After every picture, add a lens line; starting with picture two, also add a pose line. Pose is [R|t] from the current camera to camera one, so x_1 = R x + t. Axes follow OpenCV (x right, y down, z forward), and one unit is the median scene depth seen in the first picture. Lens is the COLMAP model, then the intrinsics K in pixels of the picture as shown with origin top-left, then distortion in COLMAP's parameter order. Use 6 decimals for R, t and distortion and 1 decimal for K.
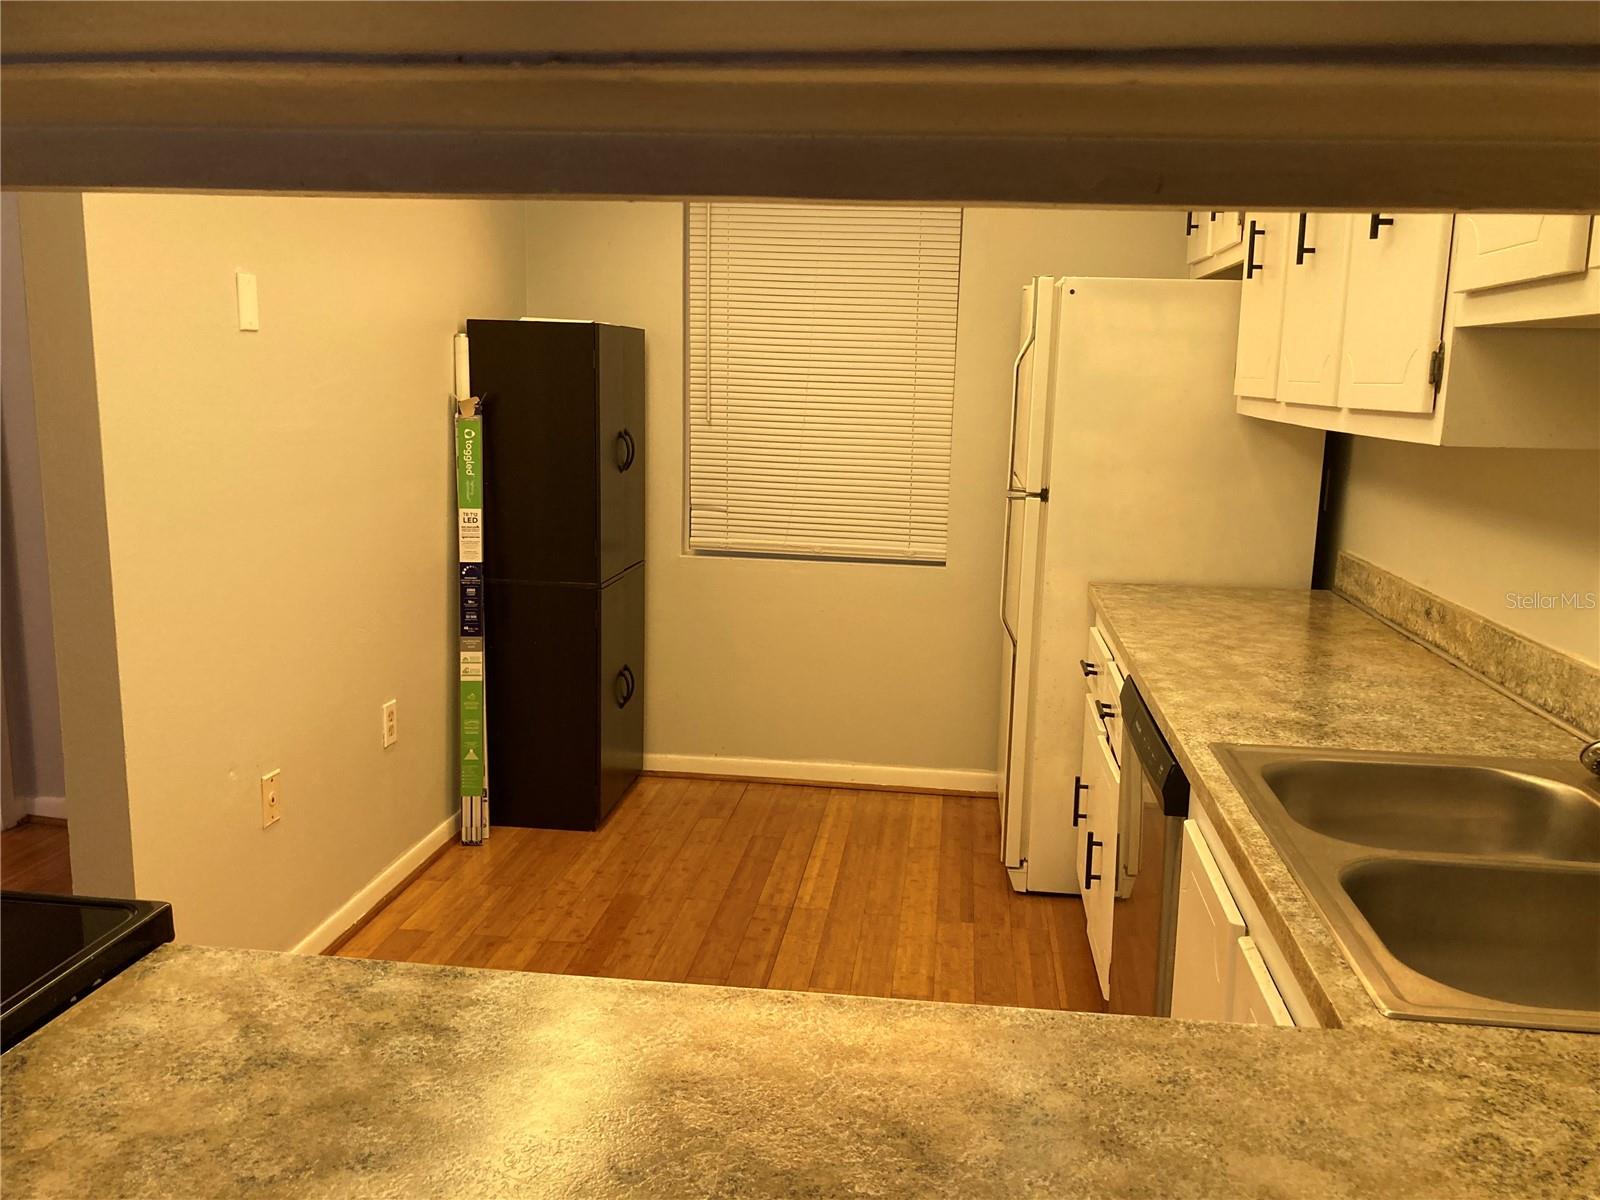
lens RADIAL K [[1284.0, 0, 806.6], [0, 1284.0, 597.4], [0, 0, 1]] dist [-0.002456, -0.010137]
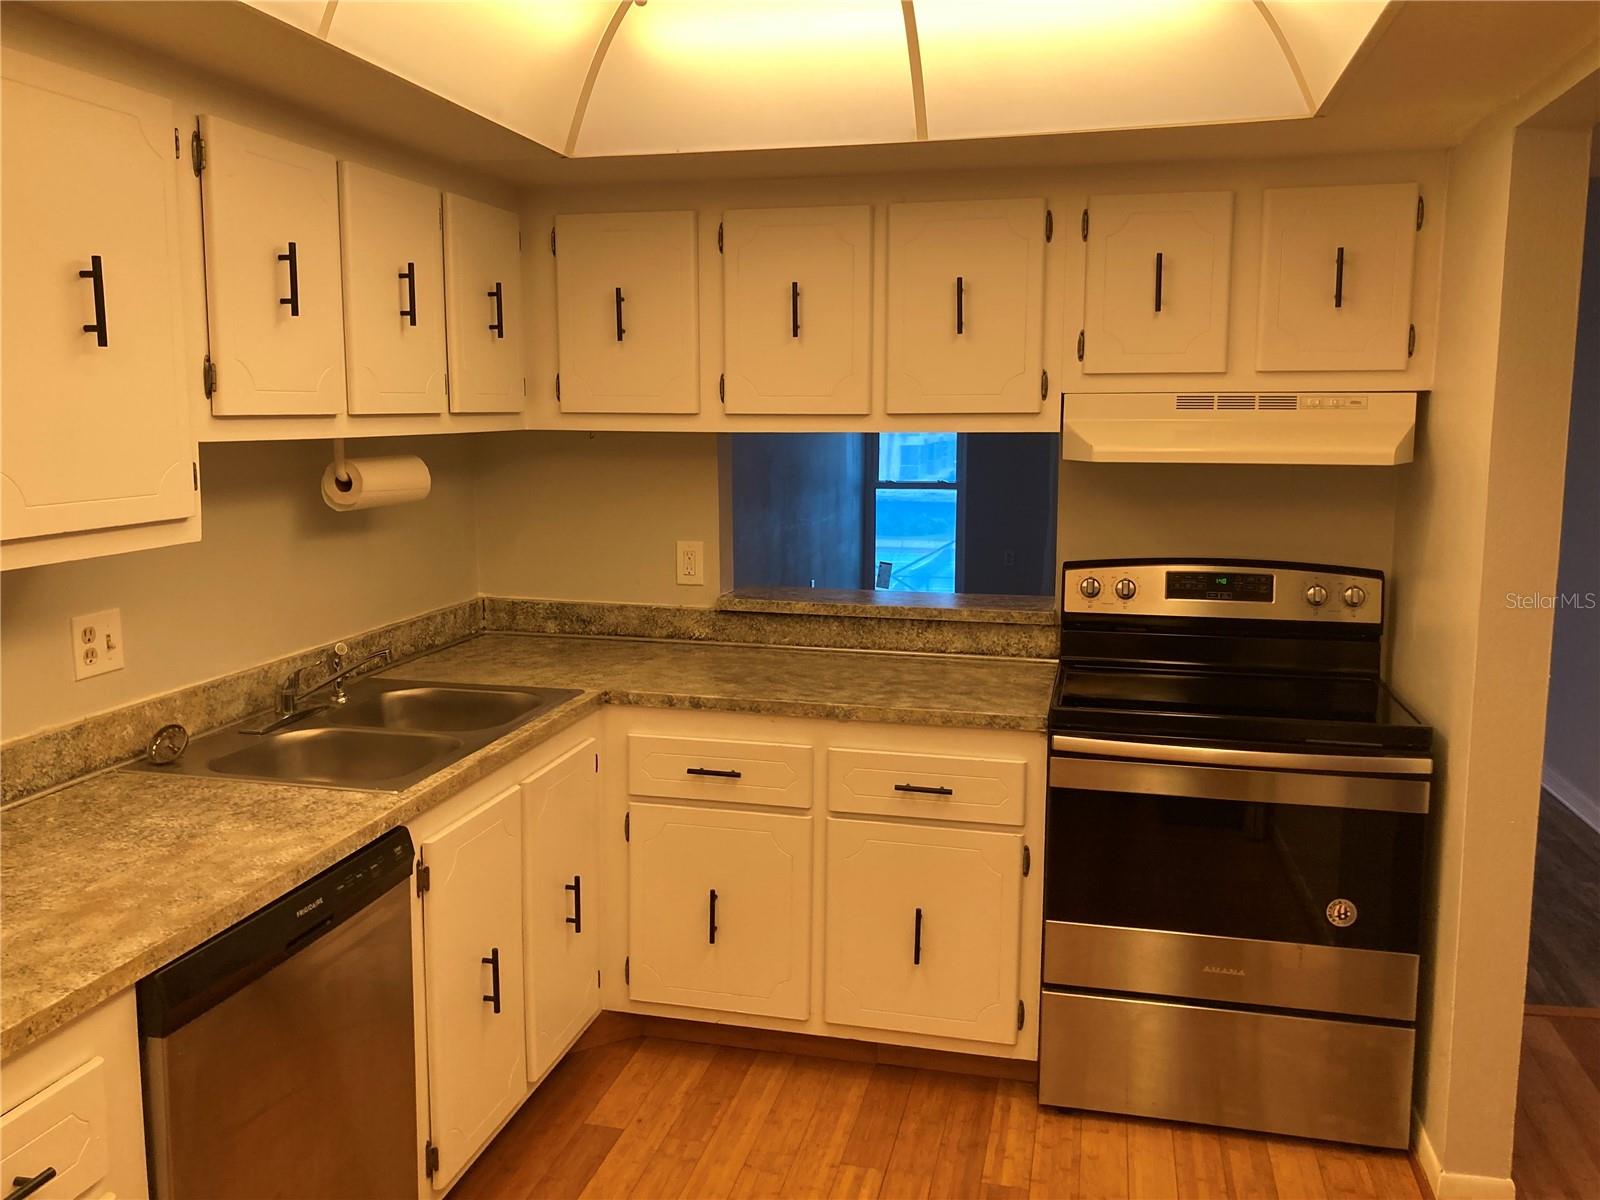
lens RADIAL K [[1284.0, 0, 800.9], [0, 1284.0, 603.6], [0, 0, 1]] dist [-0.002456, -0.010137]
pose [[-0.994935, -0.045940, 0.089406, -0.090059], [-0.015840, 0.949993, 0.311870, -0.242862], [-0.099263, 0.308874, -0.945909, 1.143649]]
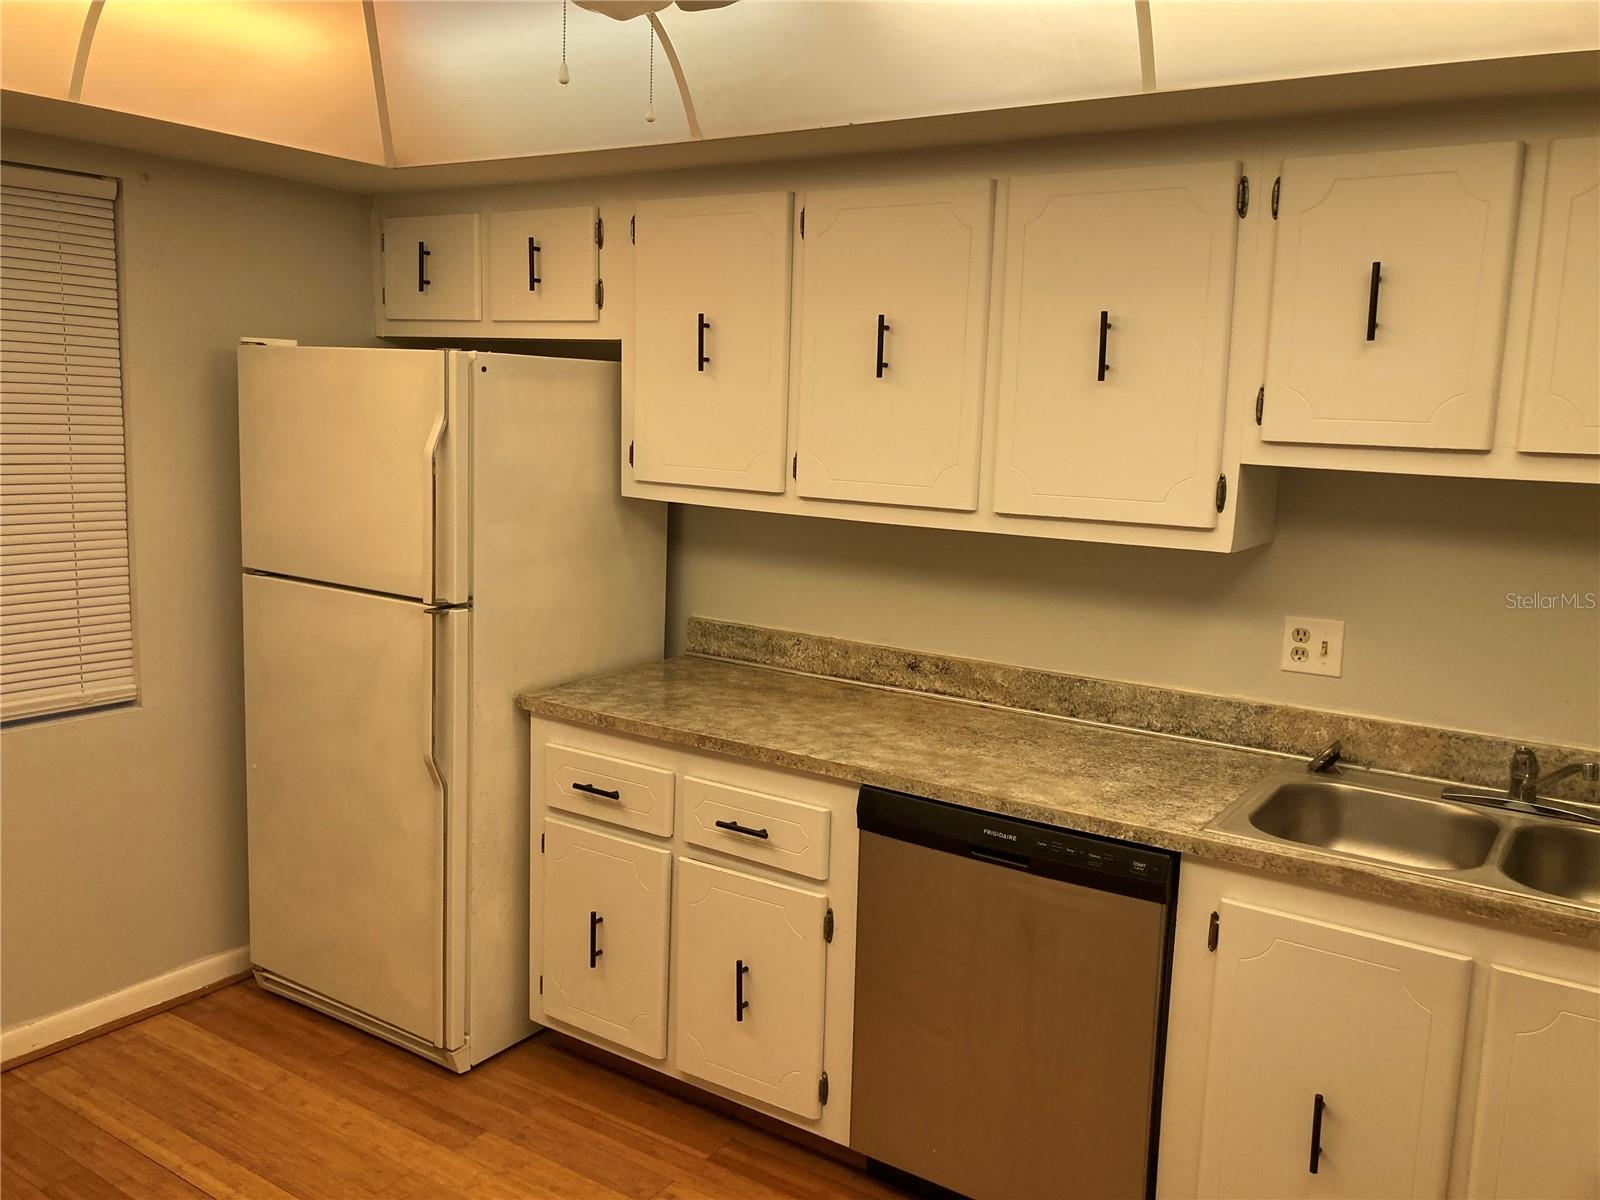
lens RADIAL K [[1284.0, 0, 808.6], [0, 1284.0, 588.4], [0, 0, 1]] dist [-0.002456, -0.010137]
pose [[0.449430, -0.136593, 0.882811, -0.468348], [0.128583, 0.987841, 0.087383, -0.138512], [-0.884013, 0.074242, 0.461529, 0.428579]]
